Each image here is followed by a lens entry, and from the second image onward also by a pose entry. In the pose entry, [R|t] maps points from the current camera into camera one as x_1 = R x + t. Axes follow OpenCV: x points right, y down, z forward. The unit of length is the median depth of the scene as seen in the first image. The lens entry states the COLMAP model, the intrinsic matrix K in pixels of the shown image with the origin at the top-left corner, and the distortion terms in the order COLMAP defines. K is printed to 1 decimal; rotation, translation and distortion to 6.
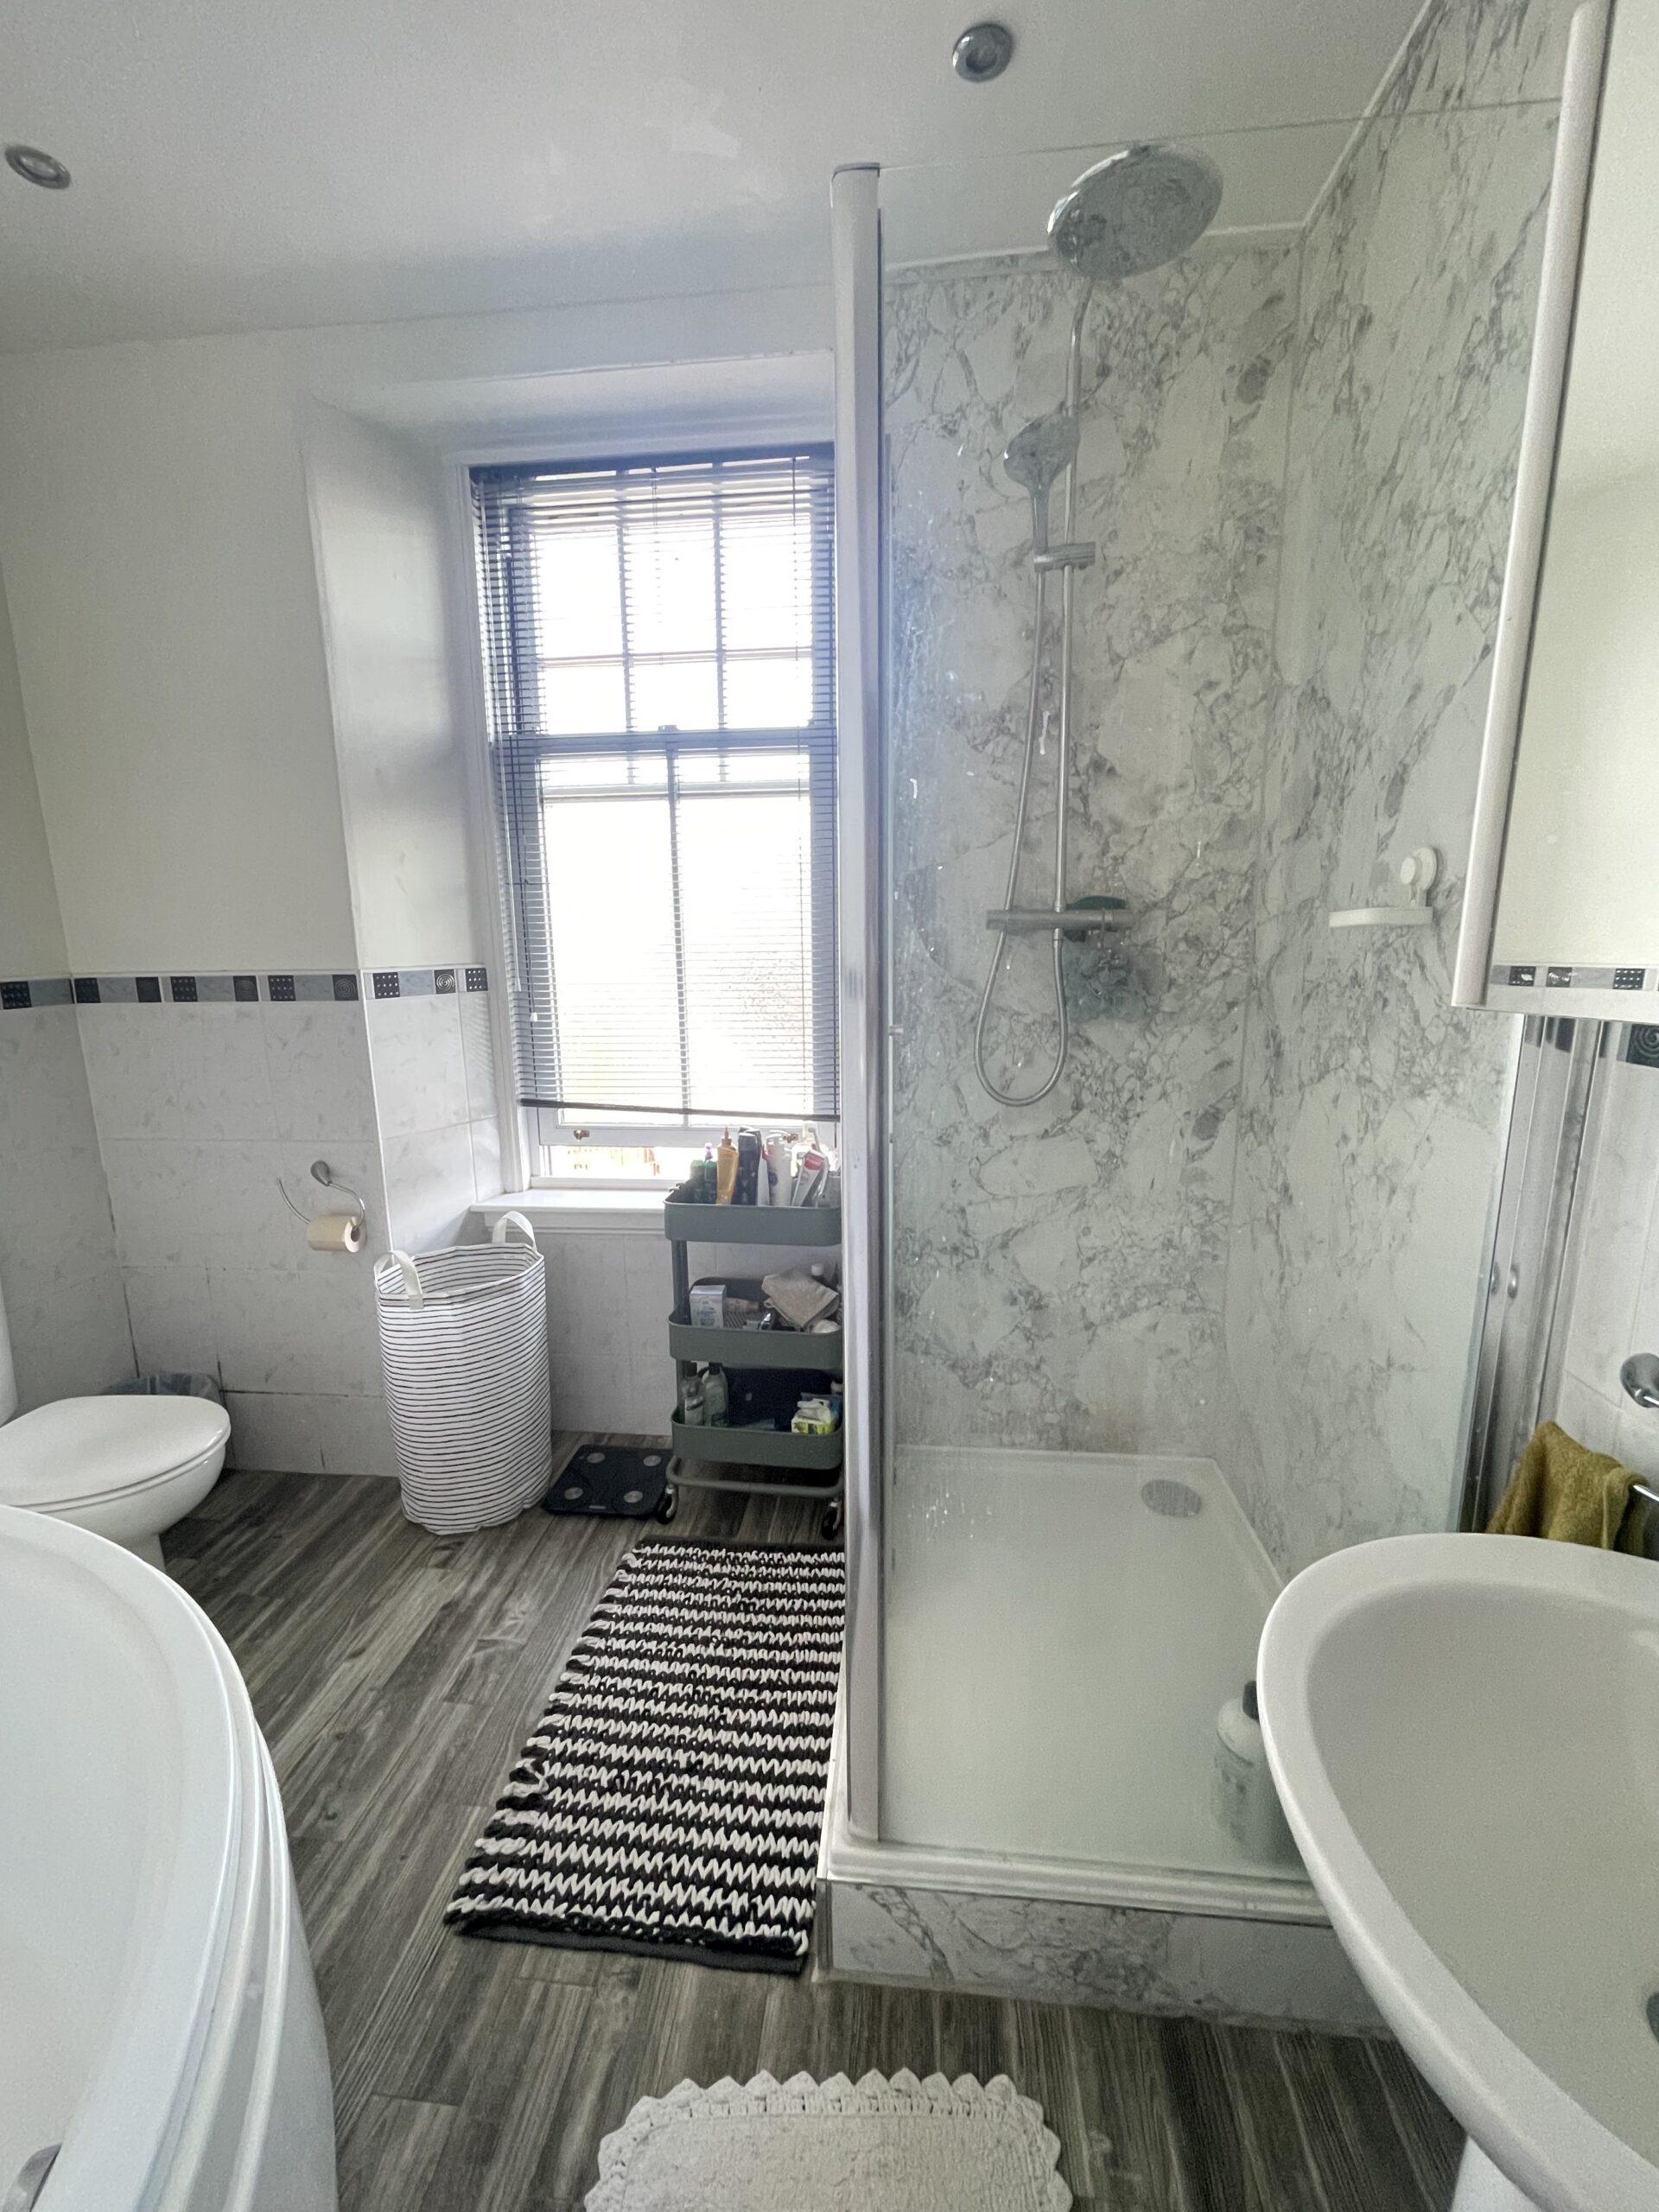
lens RADIAL K [[889.3, 0, 825.1], [0, 889.3, 1114.2], [0, 0, 1]] dist [-0.002496, -0.000075]
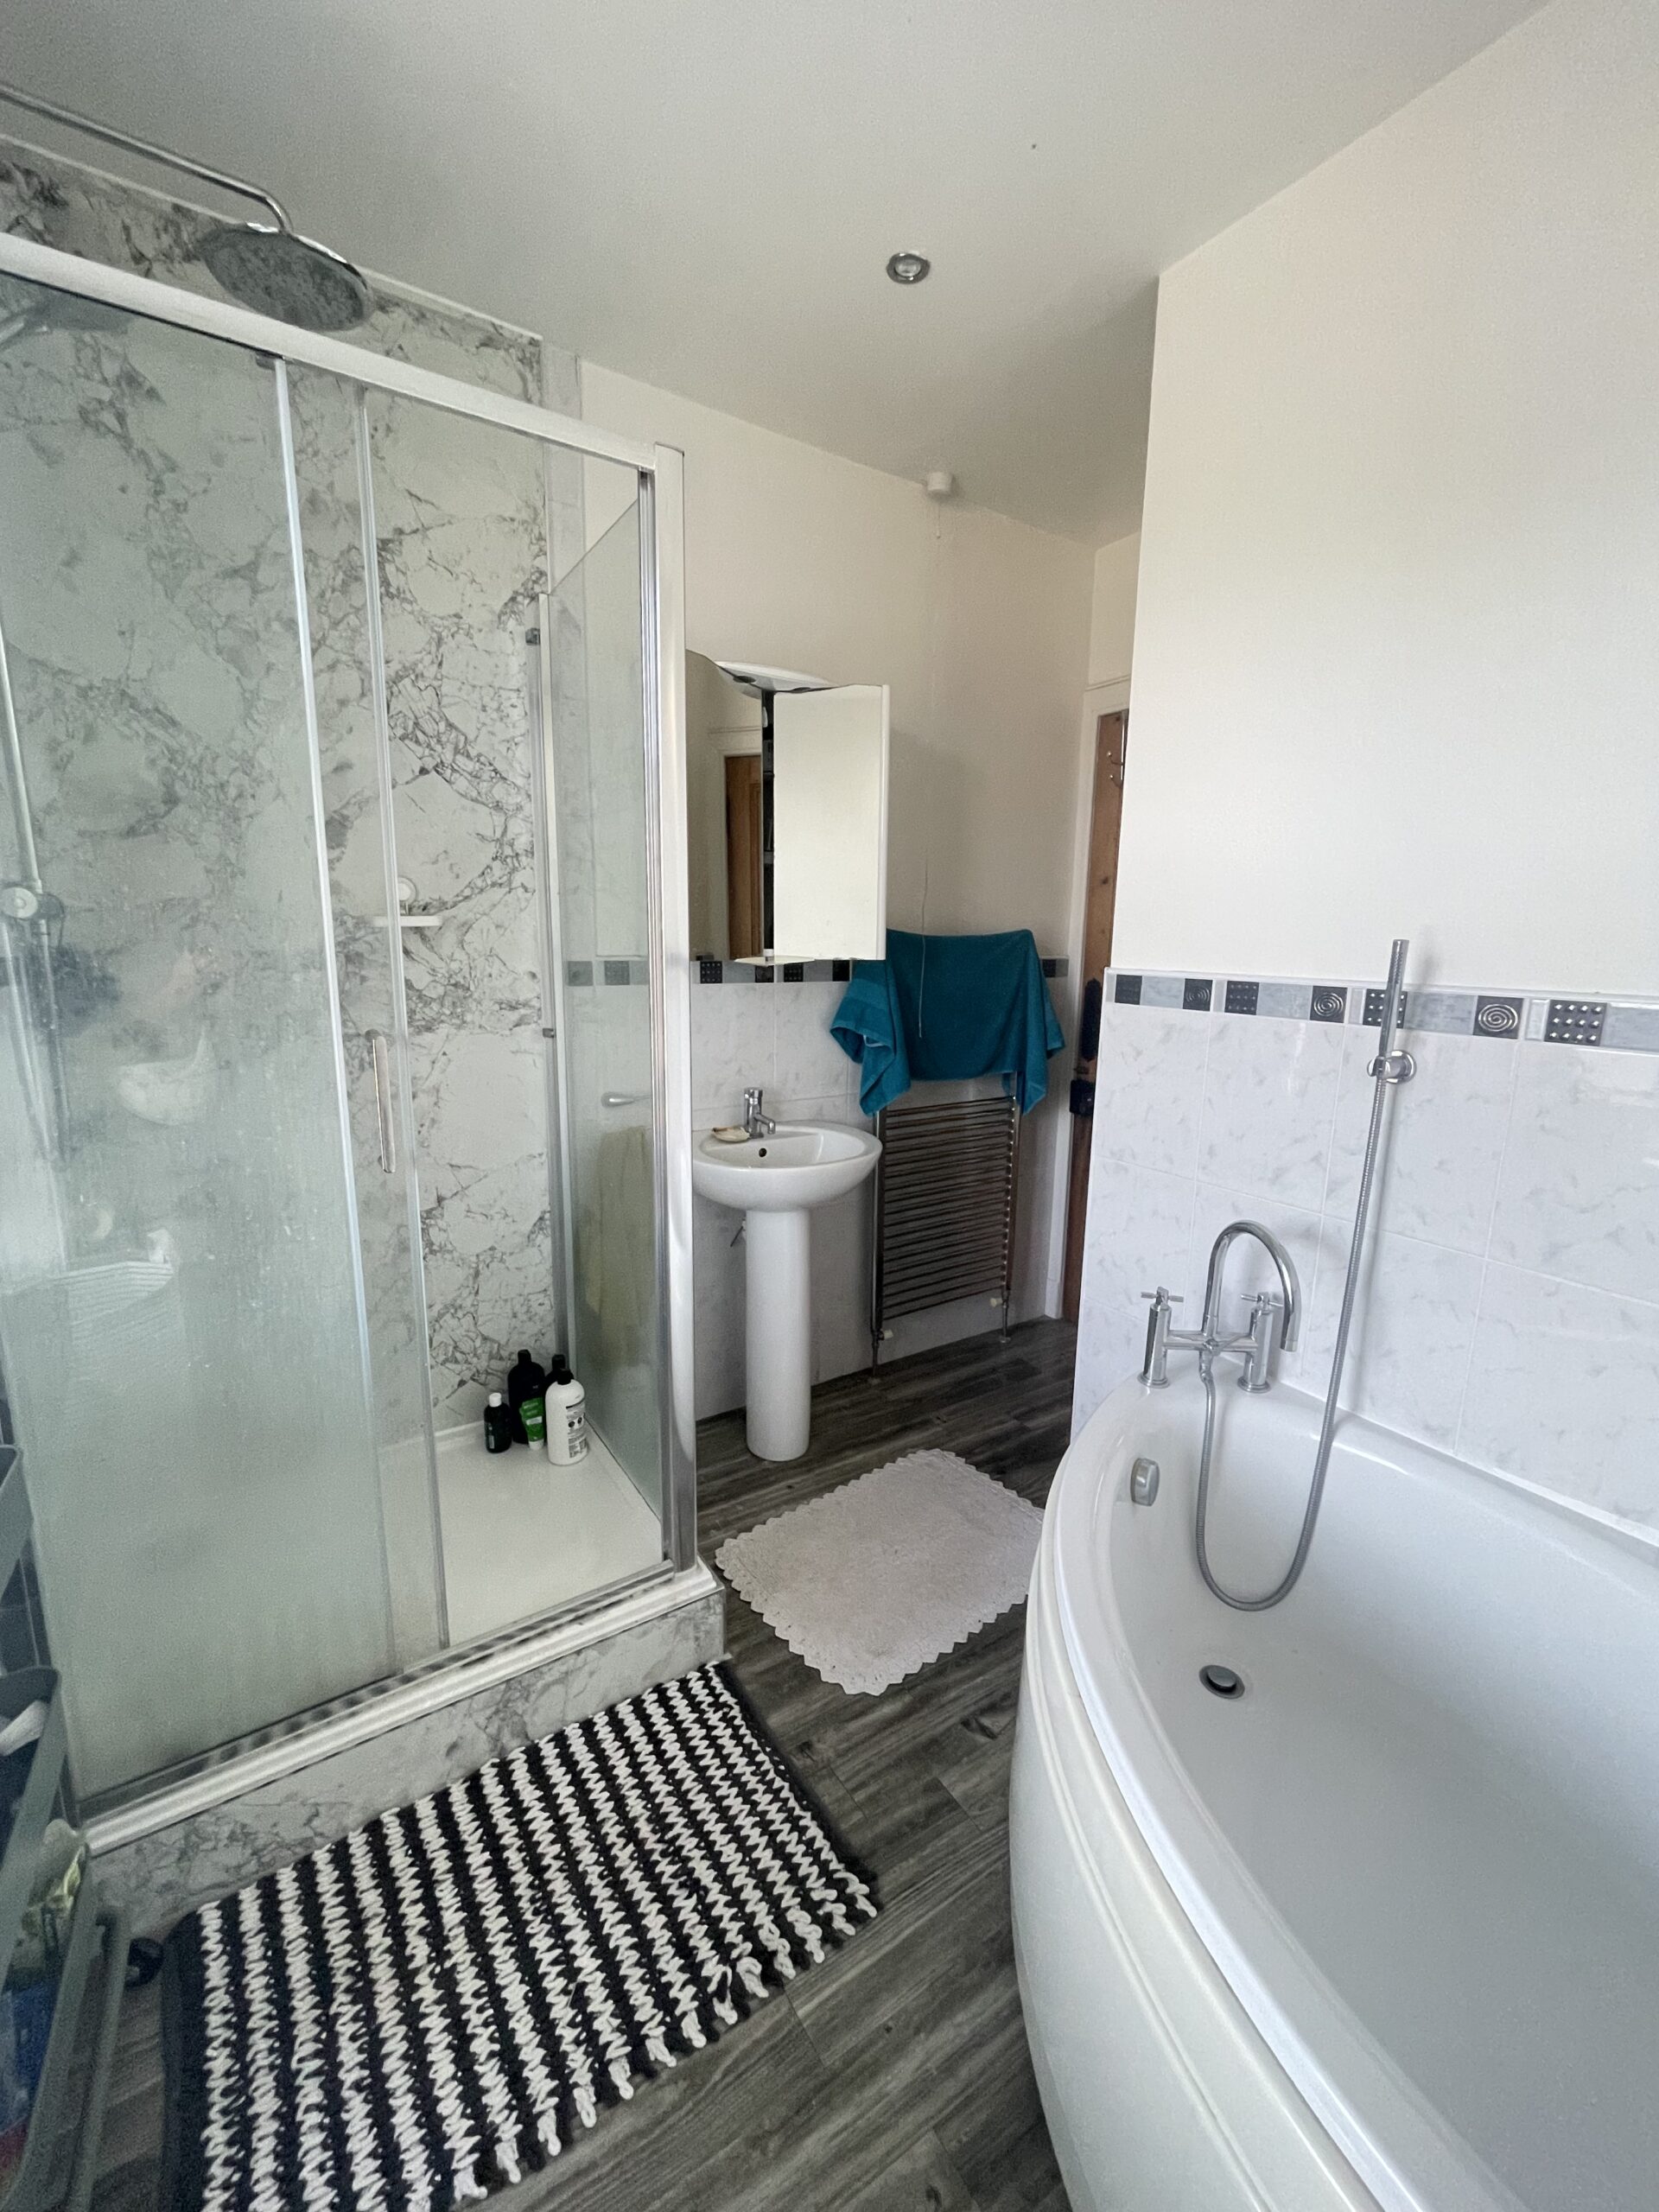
lens RADIAL K [[889.3, 0, 820.7], [0, 889.3, 1101.2], [0, 0, 1]] dist [-0.002496, -0.000075]
pose [[-0.637384, -0.134391, 0.758736, -0.949592], [0.140380, 0.947942, 0.285832, -0.237686], [-0.757651, 0.288696, -0.585337, 1.276719]]
